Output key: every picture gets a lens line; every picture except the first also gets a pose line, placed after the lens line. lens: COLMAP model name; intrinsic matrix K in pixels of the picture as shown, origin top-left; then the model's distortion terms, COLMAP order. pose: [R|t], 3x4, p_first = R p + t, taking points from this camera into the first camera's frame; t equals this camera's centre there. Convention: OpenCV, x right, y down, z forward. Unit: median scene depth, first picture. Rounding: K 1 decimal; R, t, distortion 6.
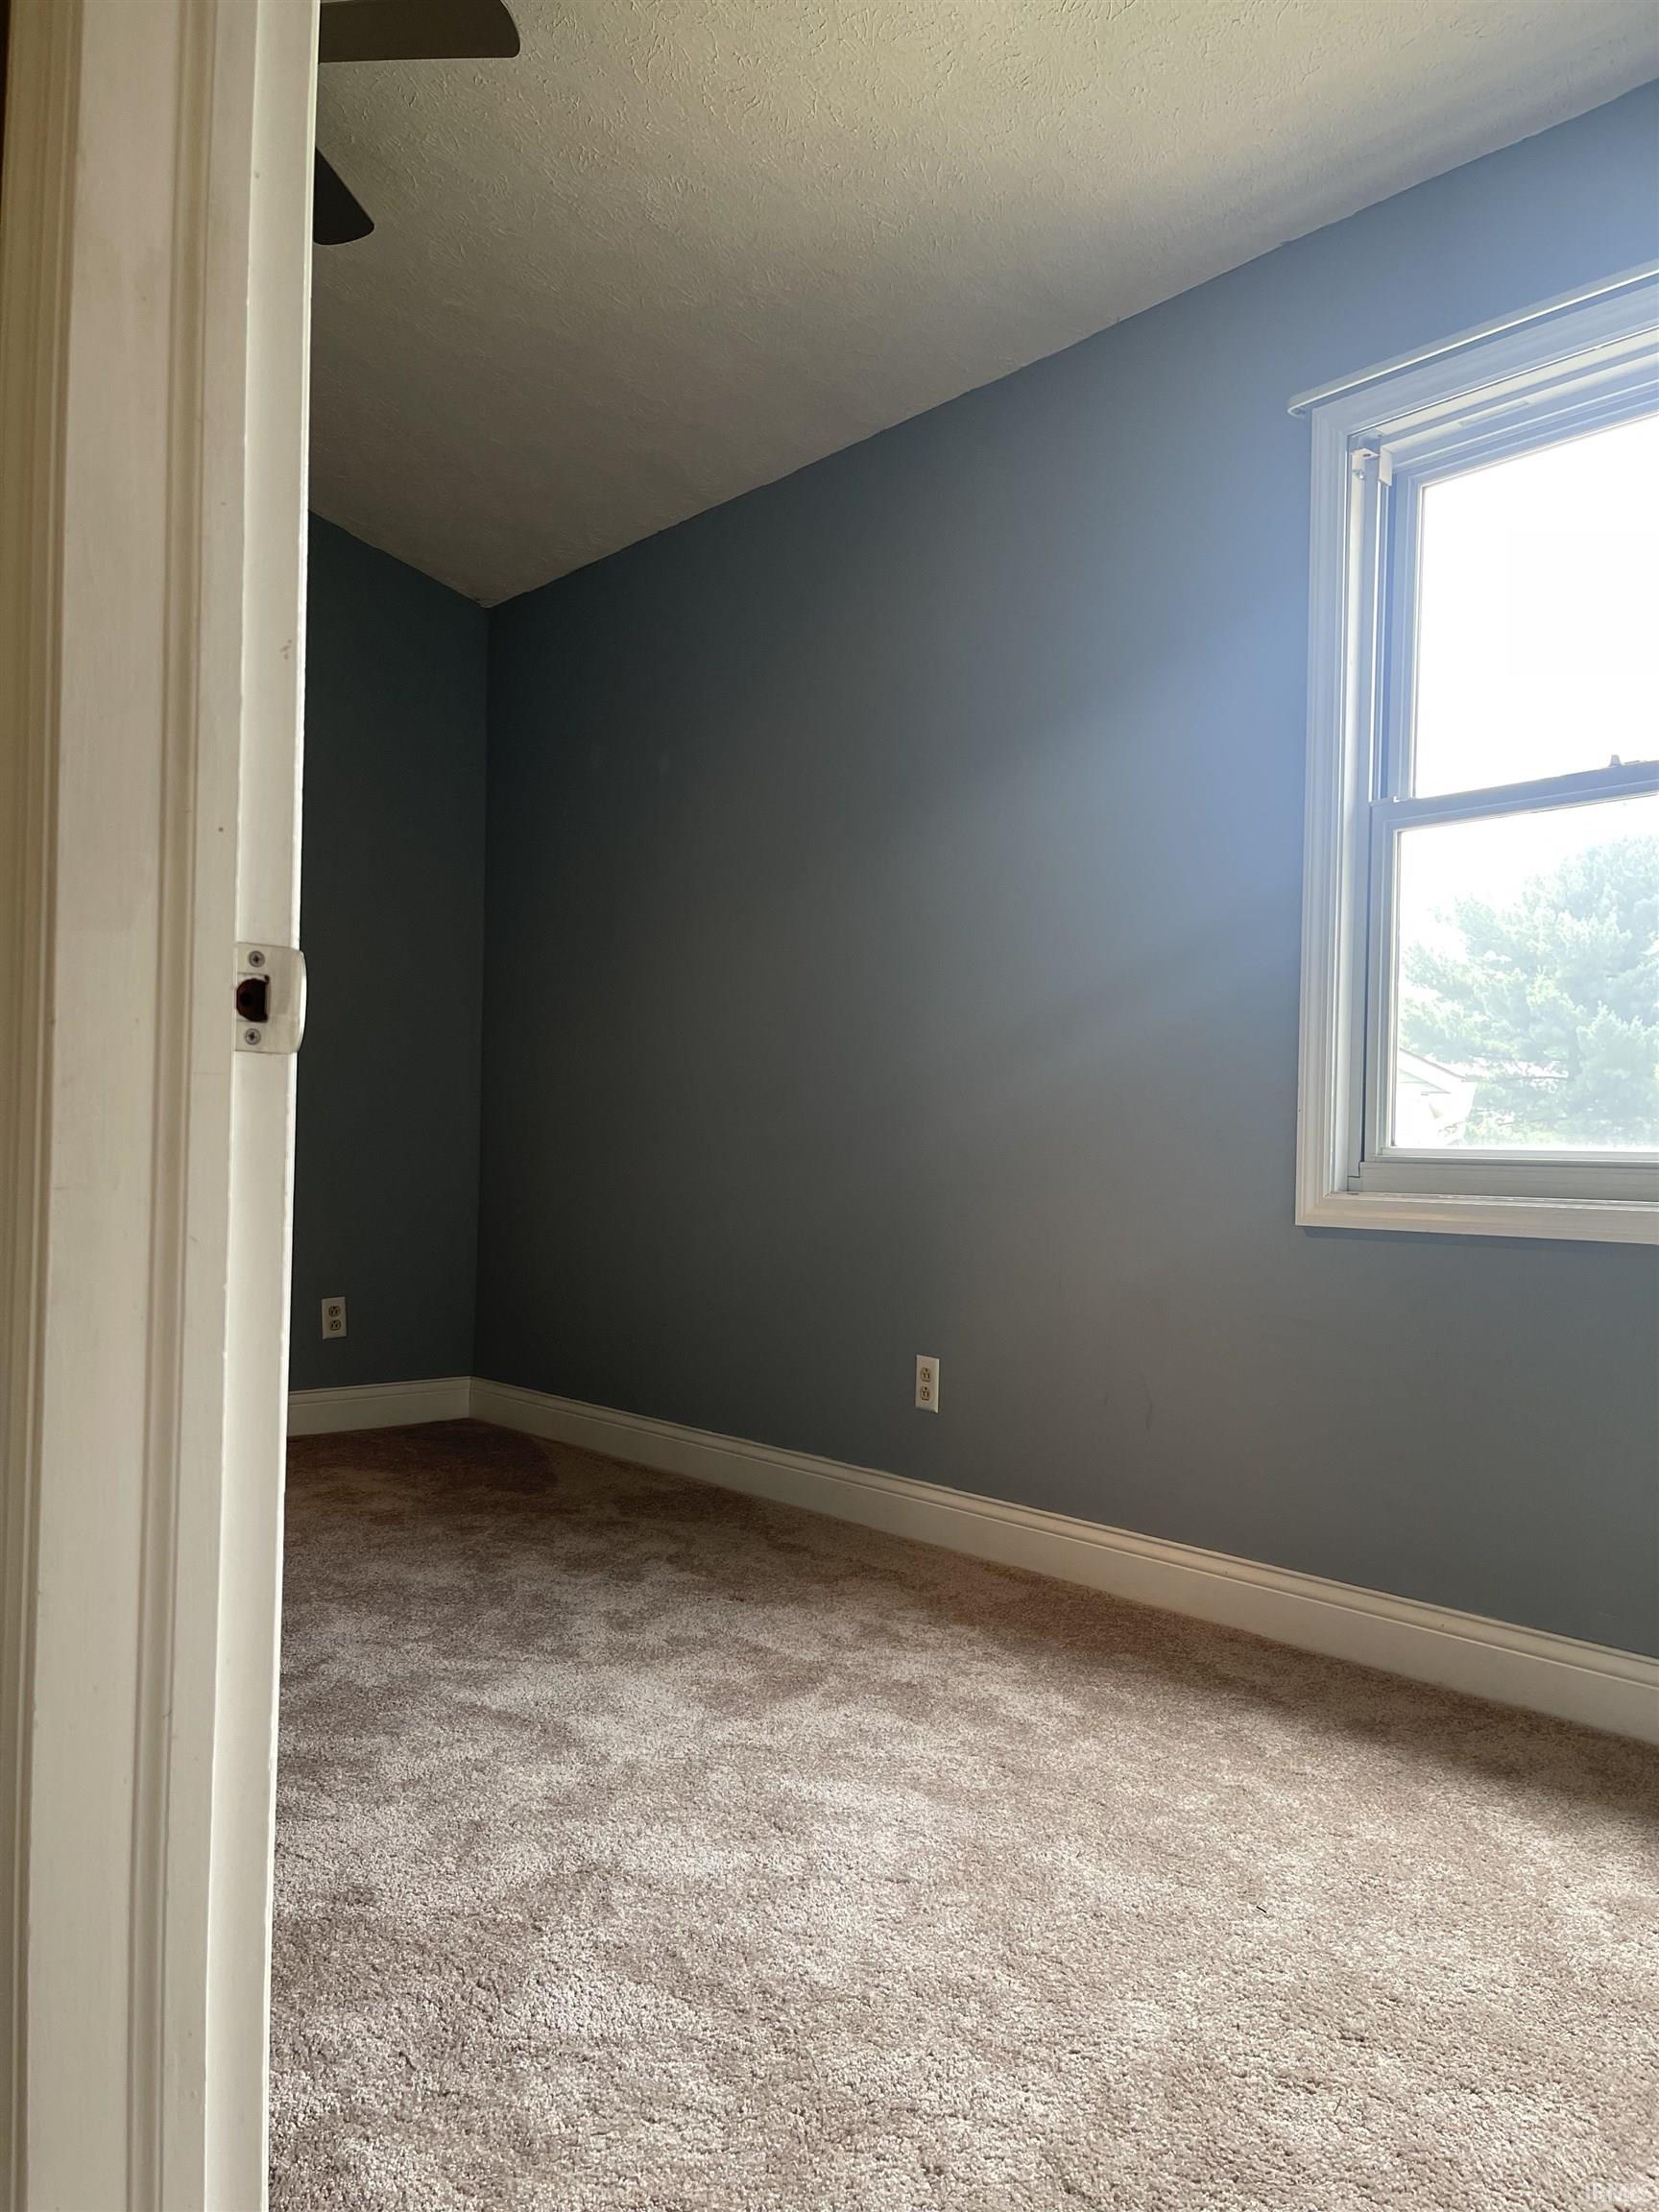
lens RADIAL K [[1663.1, 0, 829.5], [0, 1663.1, 1106.0], [0, 0, 1]] dist [0.012096, 0.003864]
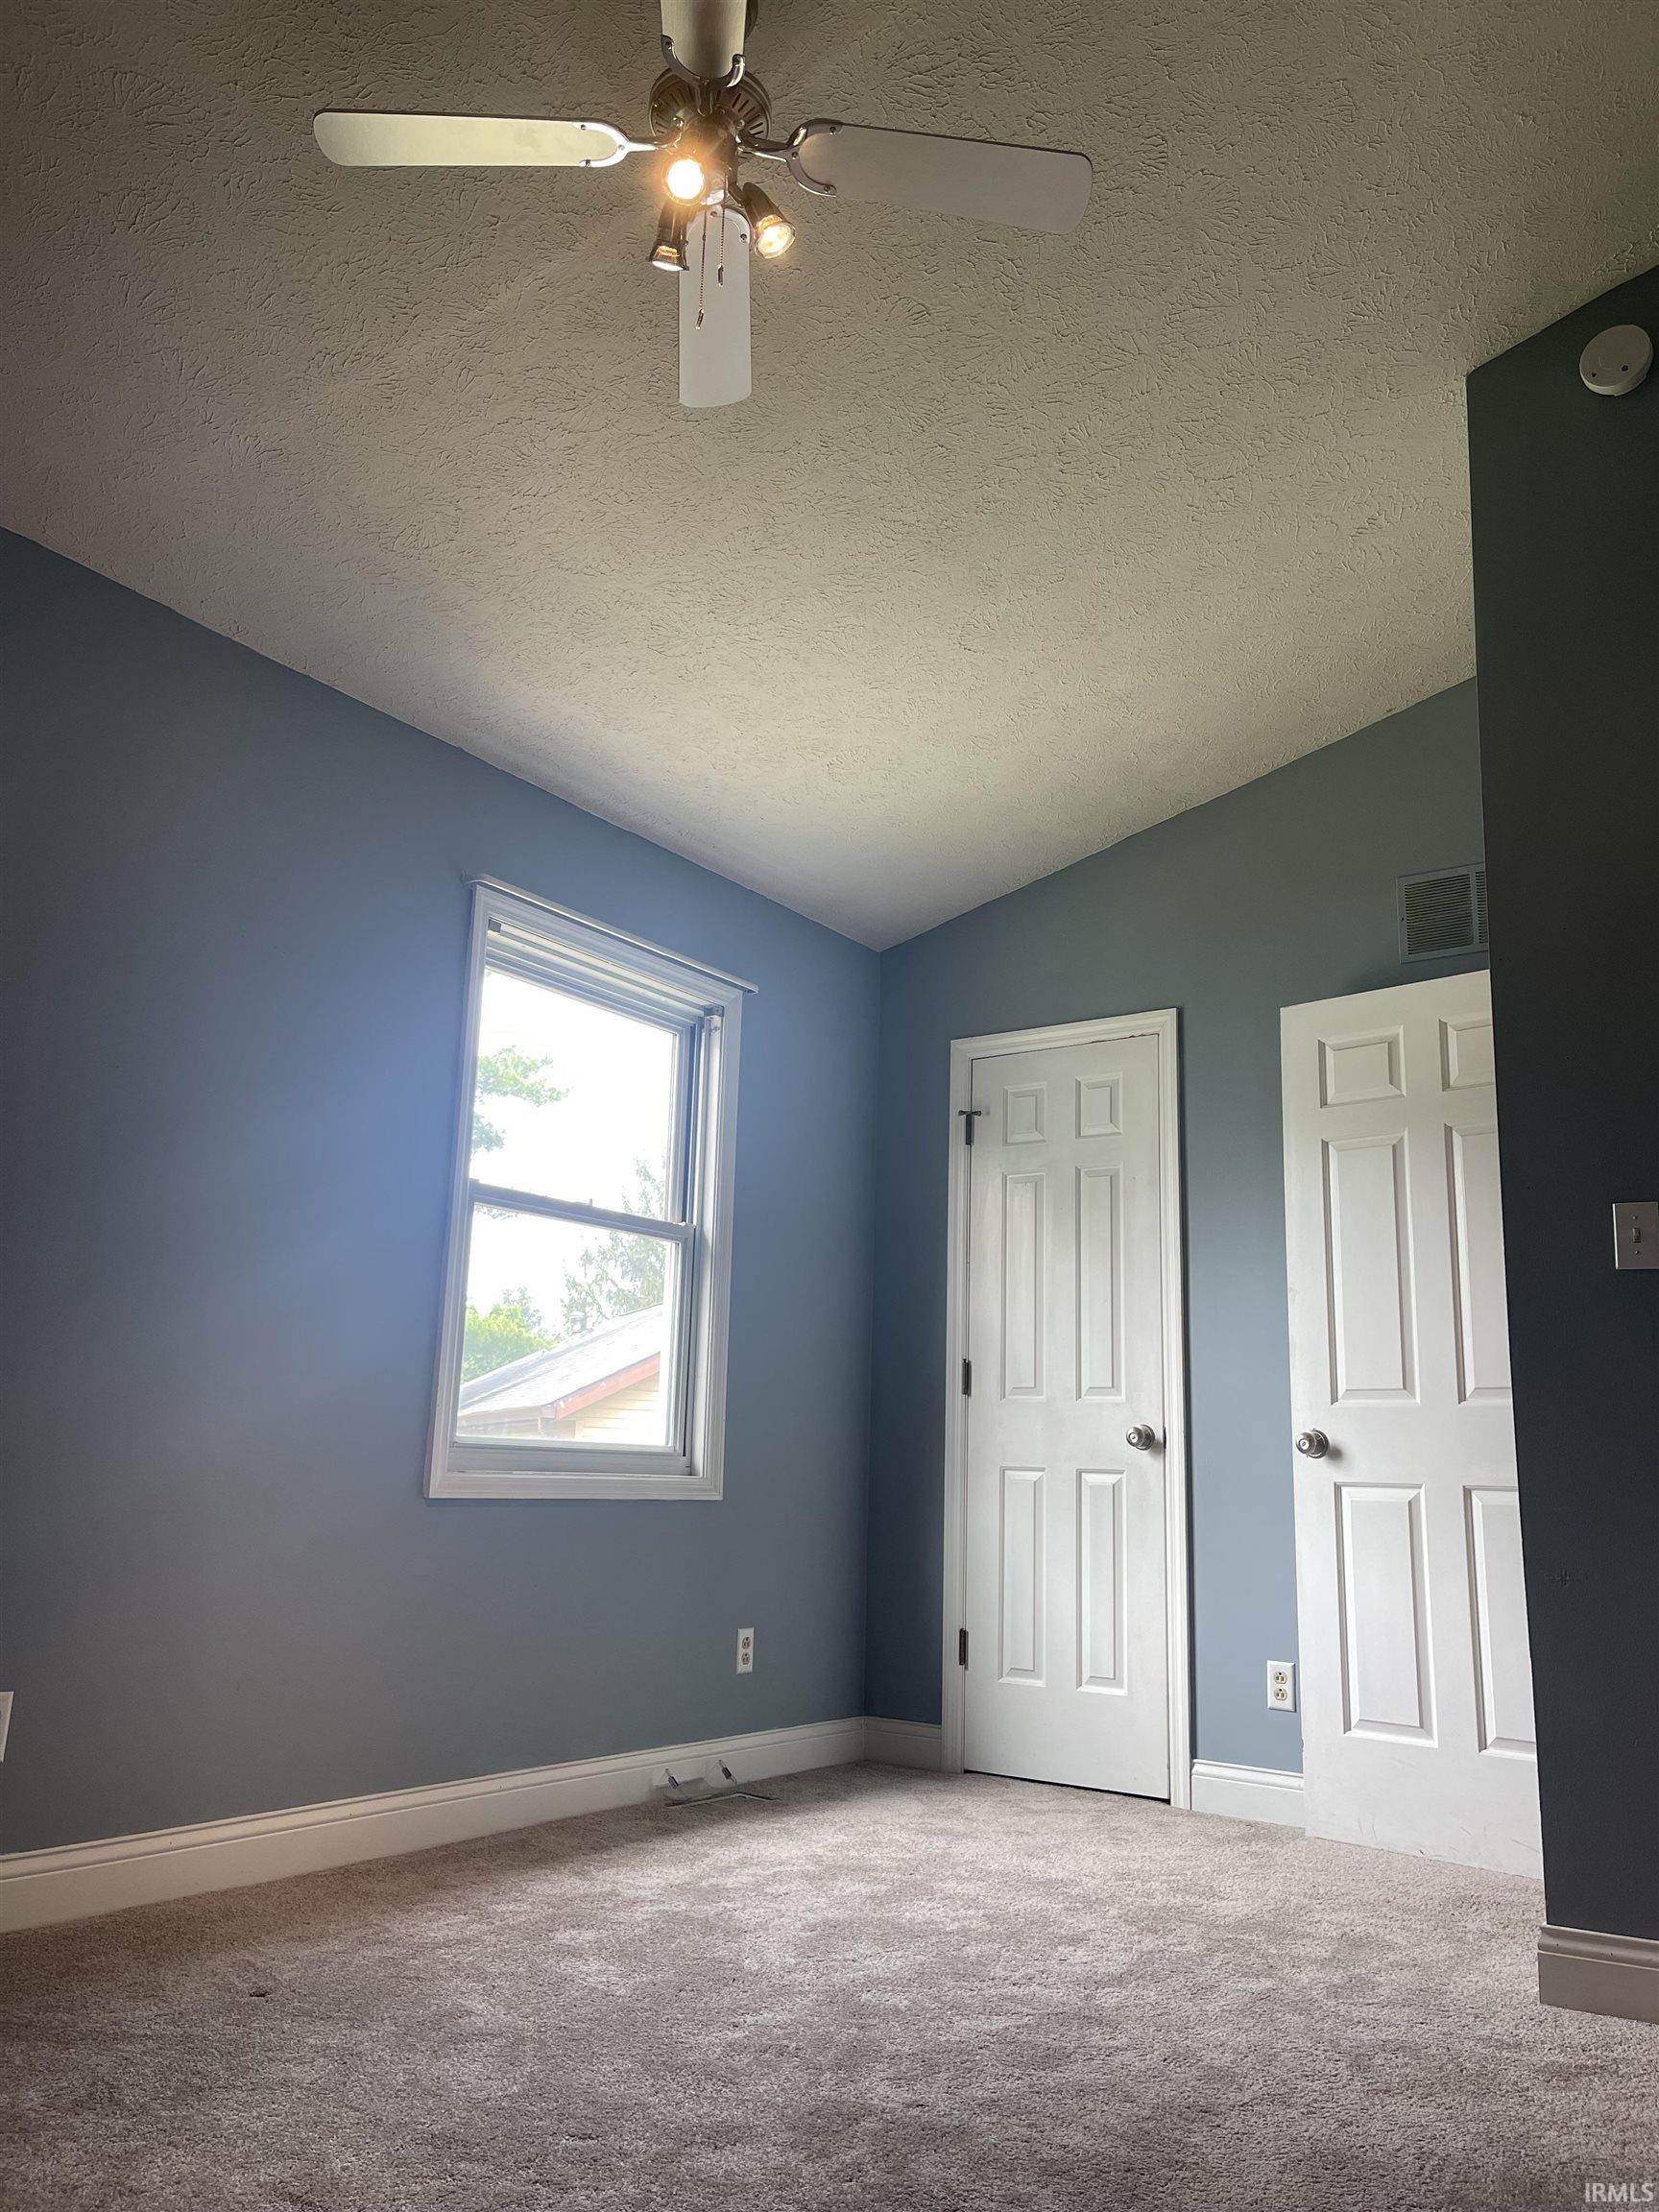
lens RADIAL K [[1663.1, 0, 829.5], [0, 1663.1, 1106.0], [0, 0, 1]] dist [0.012096, 0.003864]
pose [[-0.247910, 0.175276, 0.952795, -1.175734], [-0.057749, 0.979074, -0.195136, 0.008956], [-0.967060, -0.103400, -0.232600, 1.146455]]
